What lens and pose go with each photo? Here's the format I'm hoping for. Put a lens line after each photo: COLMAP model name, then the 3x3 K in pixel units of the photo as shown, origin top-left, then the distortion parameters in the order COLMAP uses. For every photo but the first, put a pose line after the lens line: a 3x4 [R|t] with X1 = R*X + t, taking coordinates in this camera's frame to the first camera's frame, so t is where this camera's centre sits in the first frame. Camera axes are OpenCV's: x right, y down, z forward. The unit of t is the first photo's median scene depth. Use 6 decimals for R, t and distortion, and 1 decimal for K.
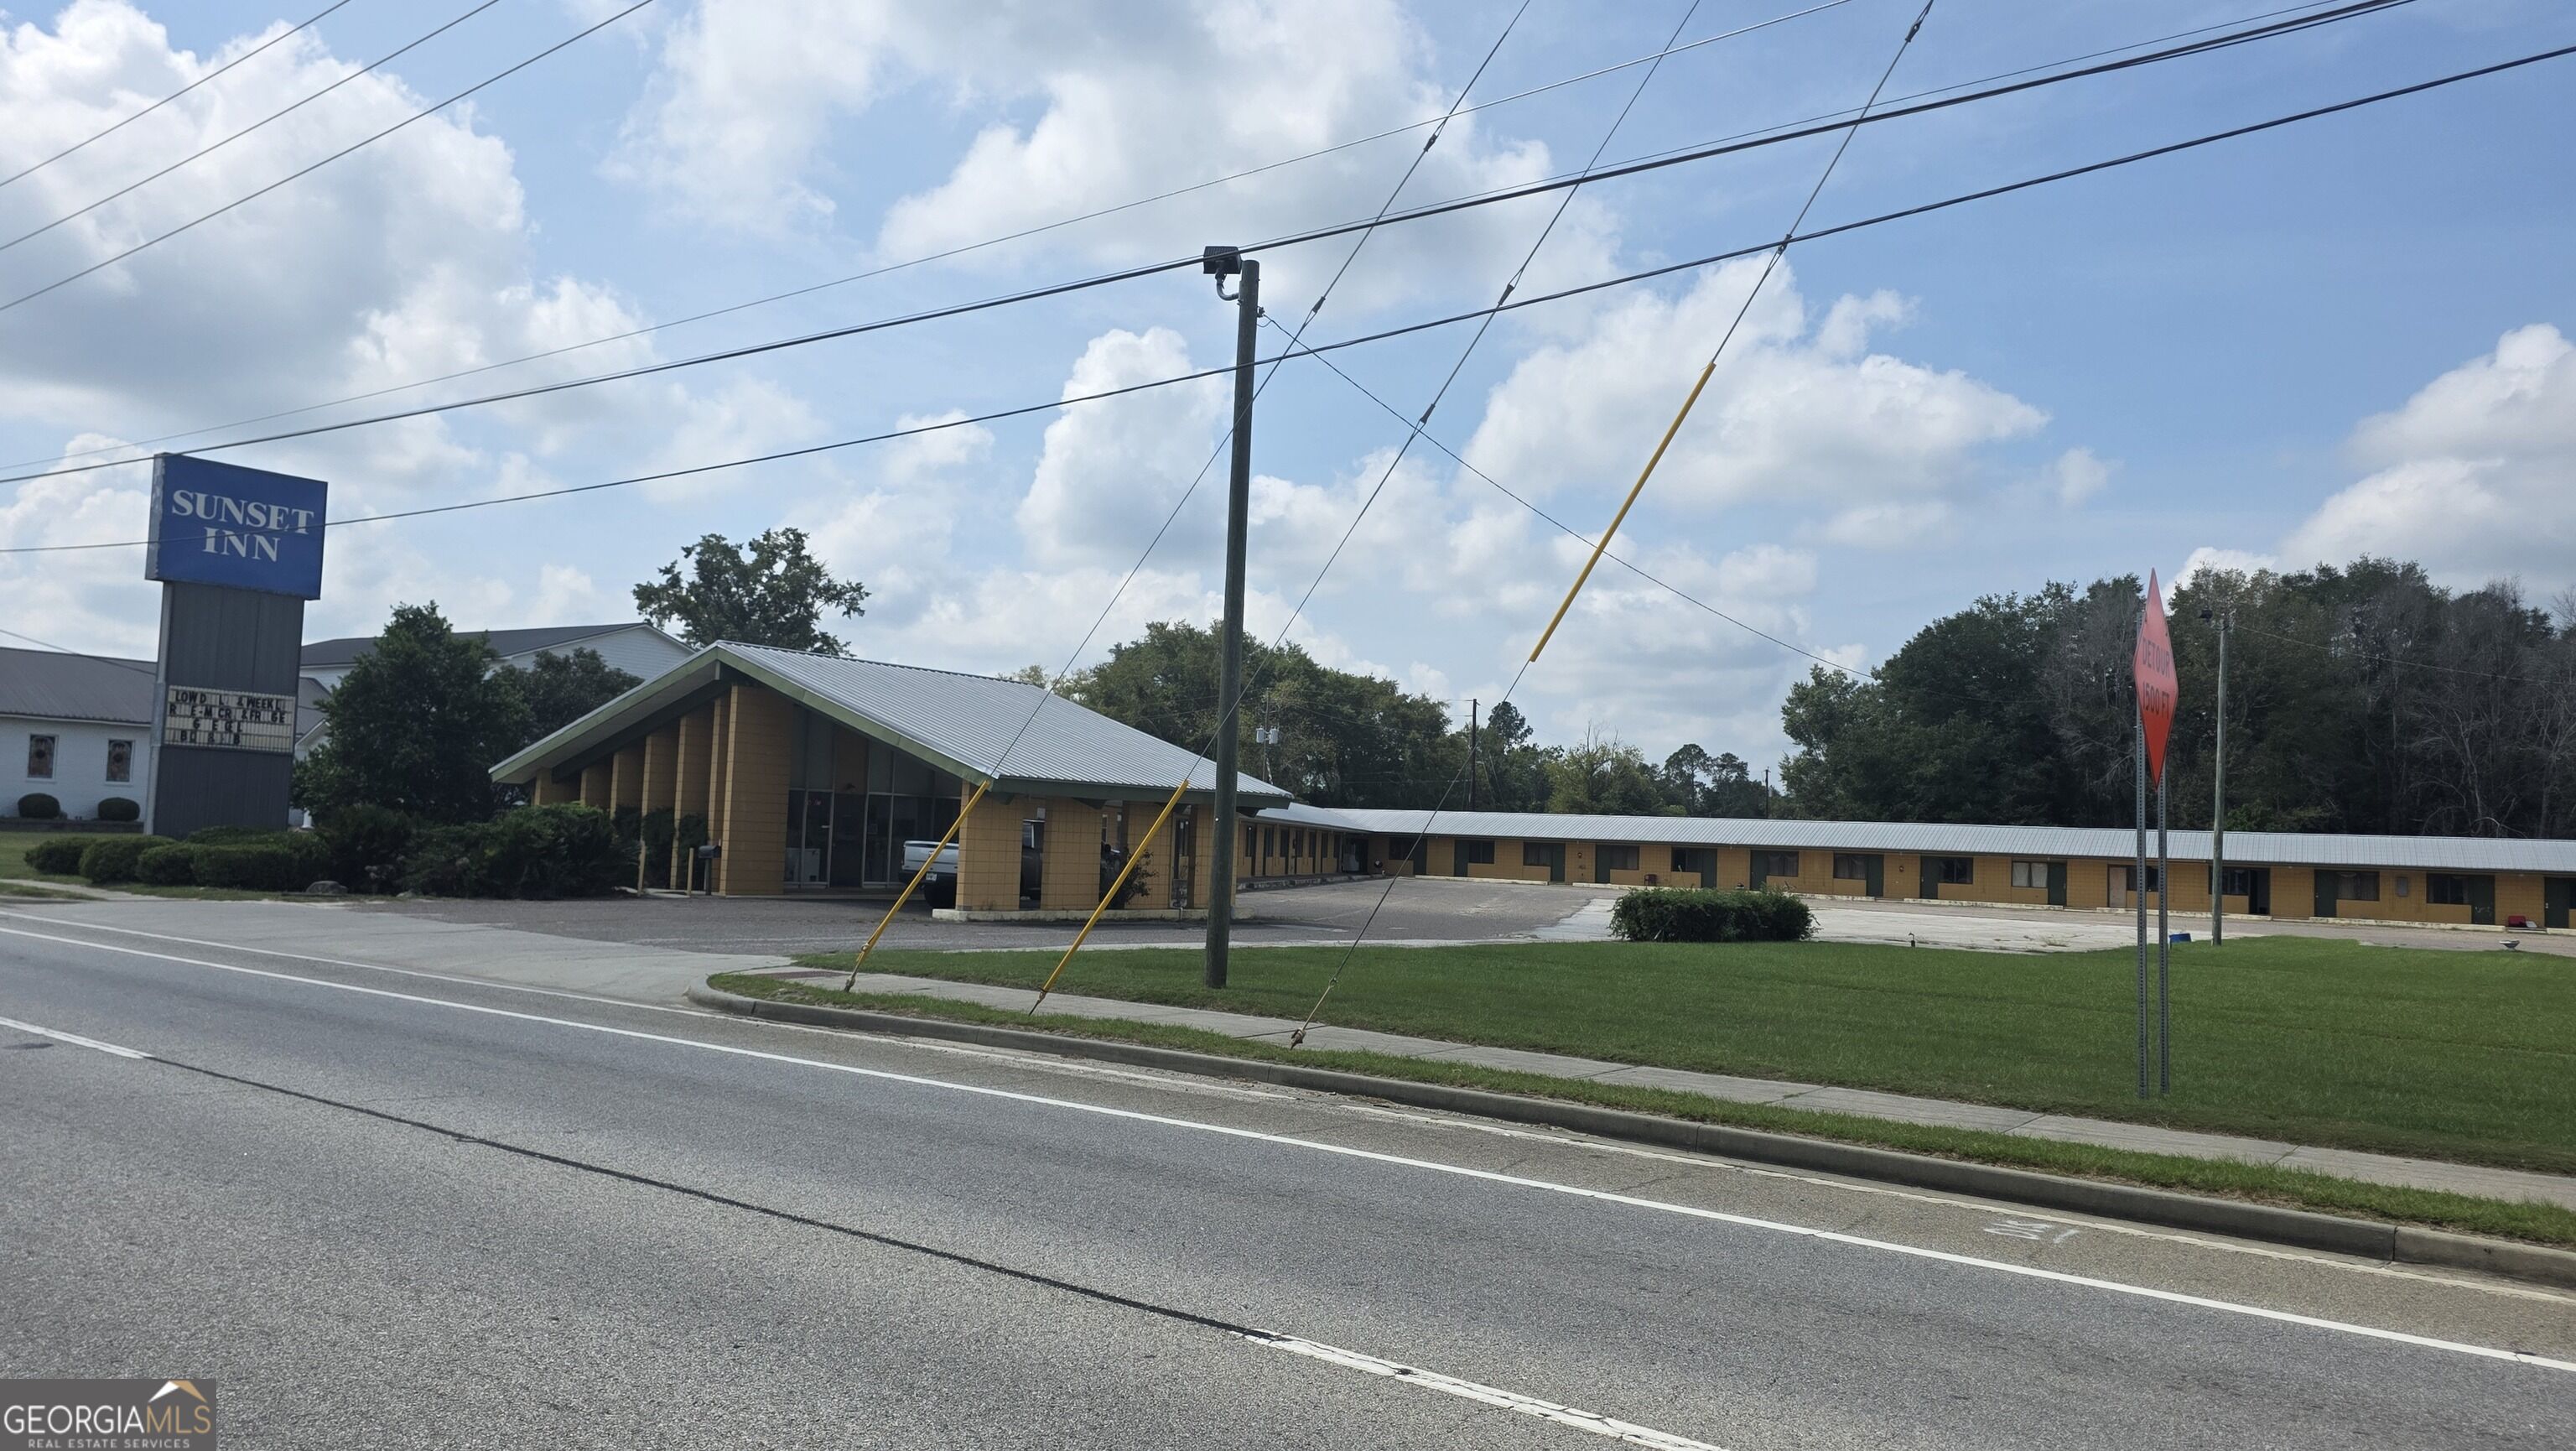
lens RADIAL K [[1802.6, 0, 1274.3], [0, 1802.6, 731.0], [0, 0, 1]] dist [0.053004, -0.000090]
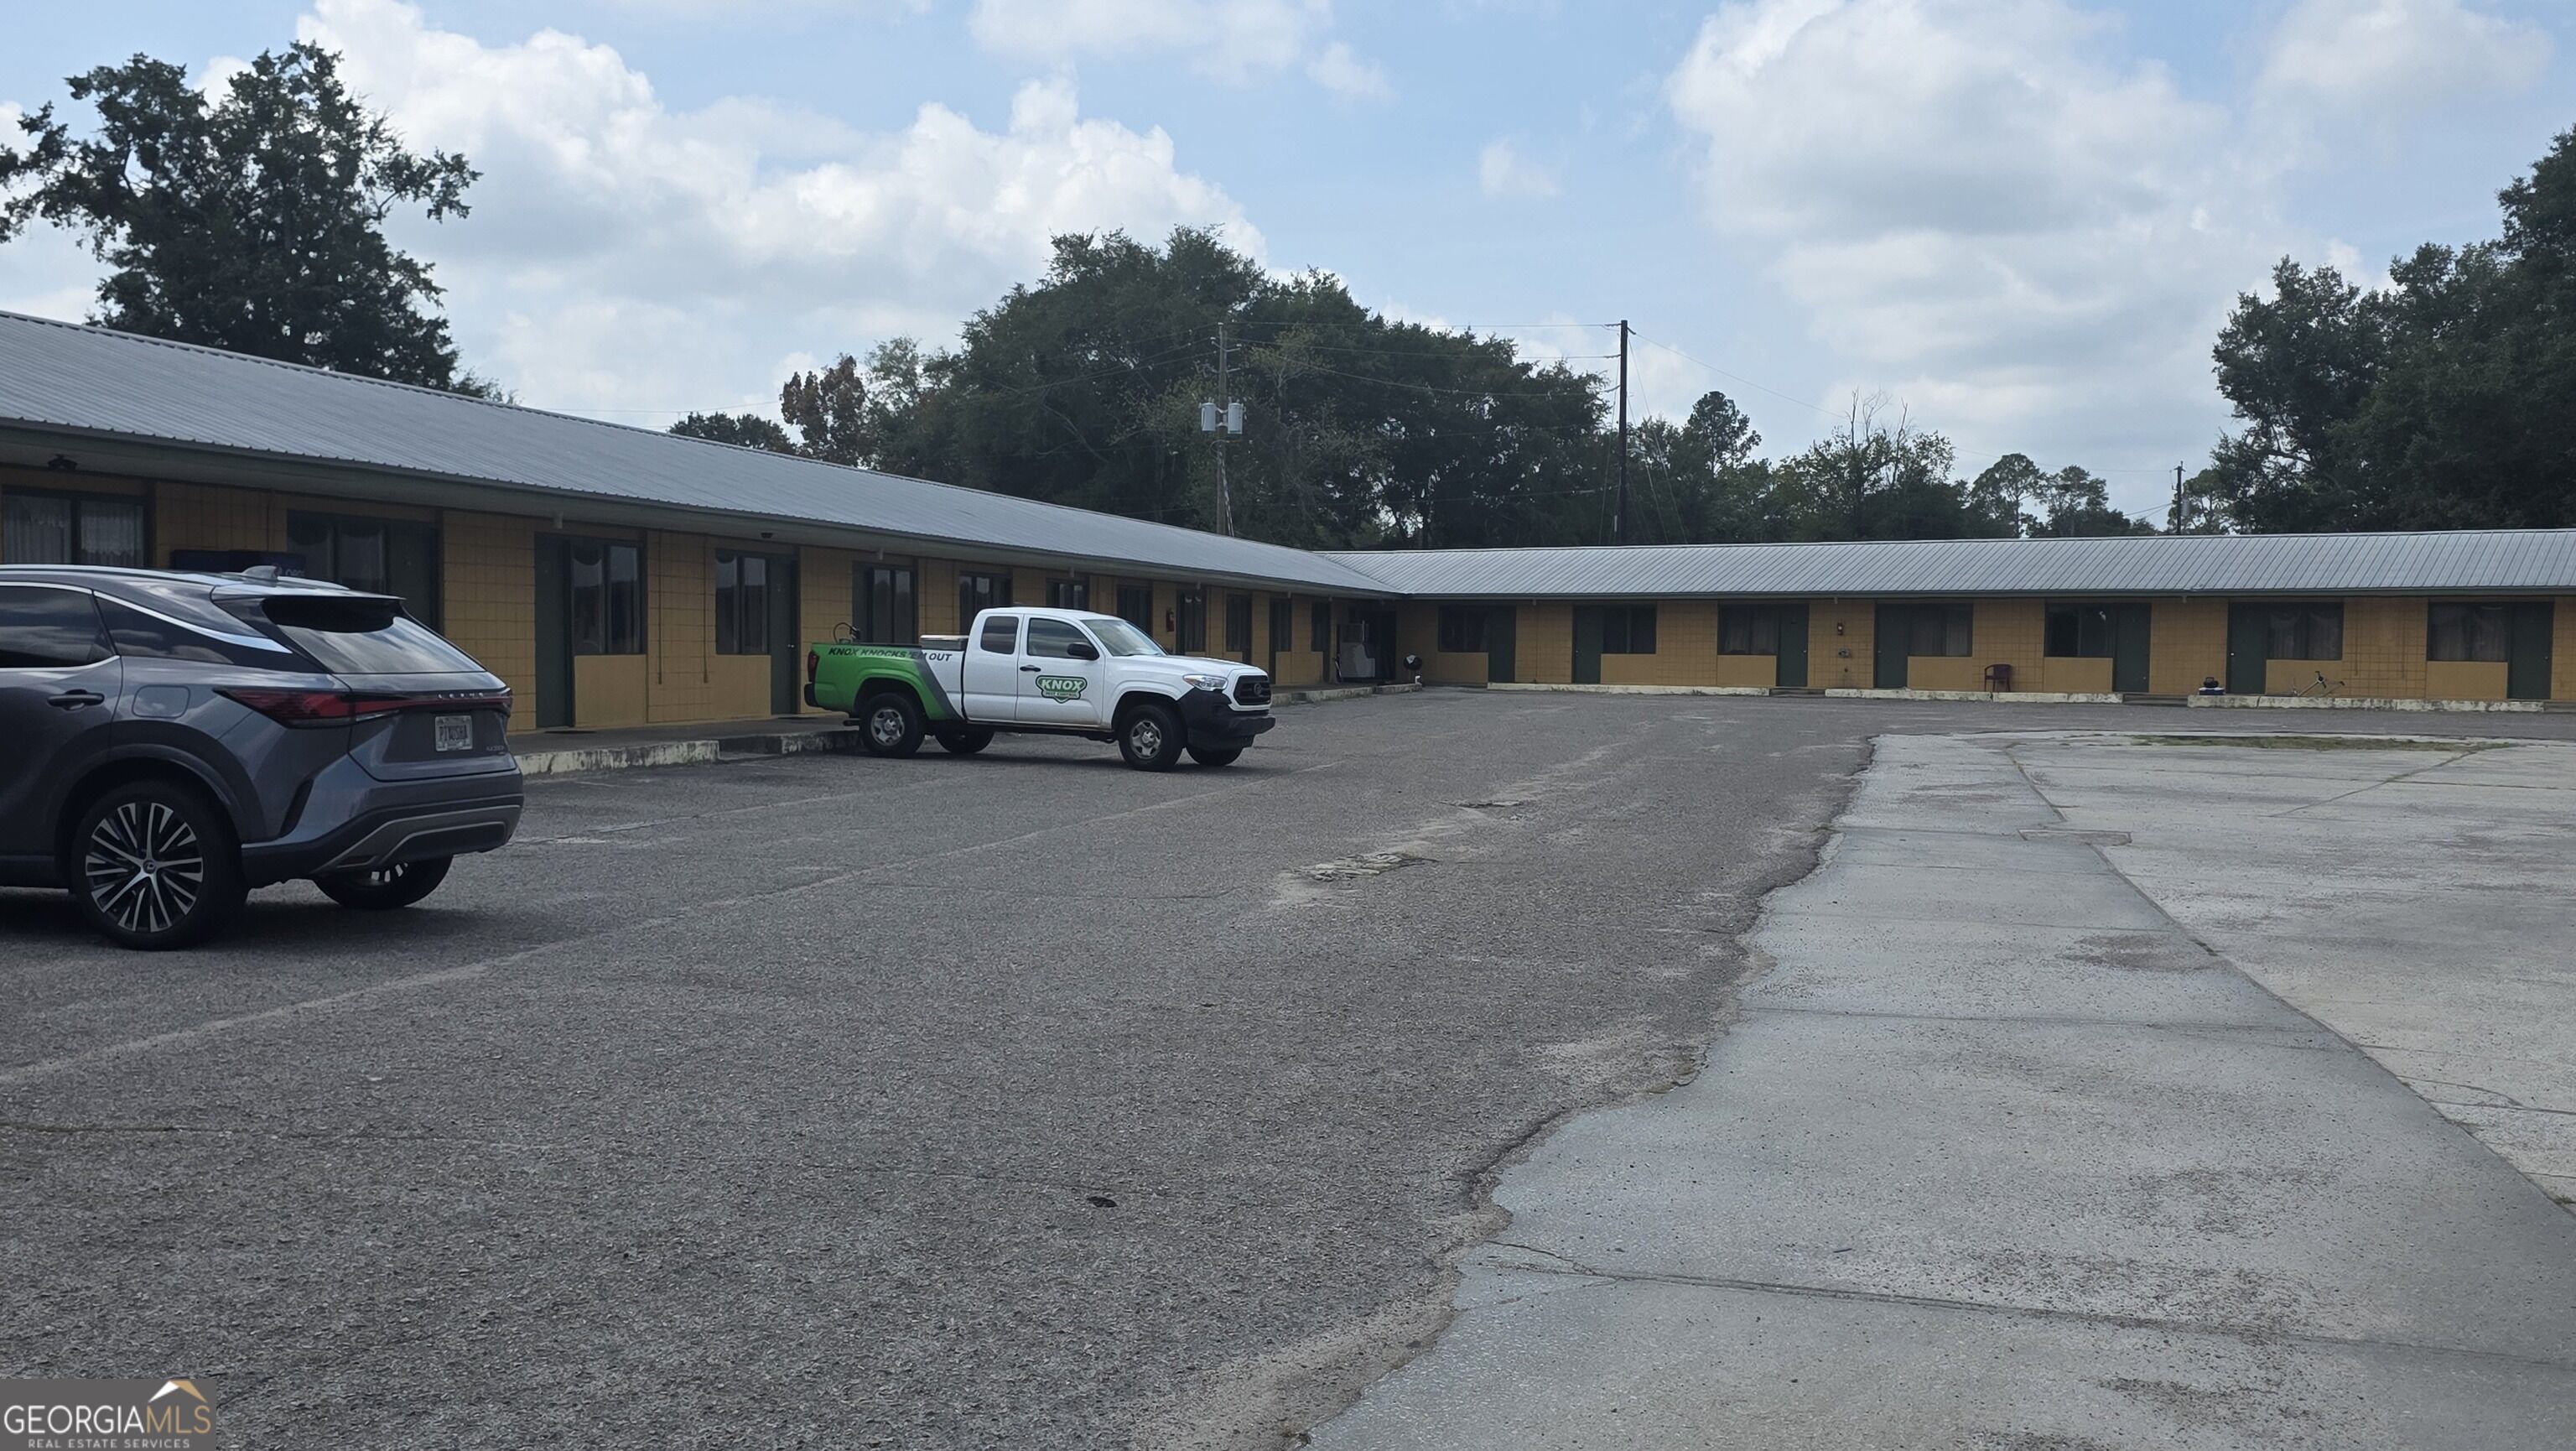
lens RADIAL K [[2807.7, 0, 1298.4], [0, 2807.7, 729.9], [0, 0, 1]] dist [0.069202, 0.000000]
pose [[0.999335, -0.028318, -0.022981, 0.023644], [0.030406, 0.994892, 0.096253, 0.010427], [0.020138, -0.096888, 0.995092, 0.139459]]
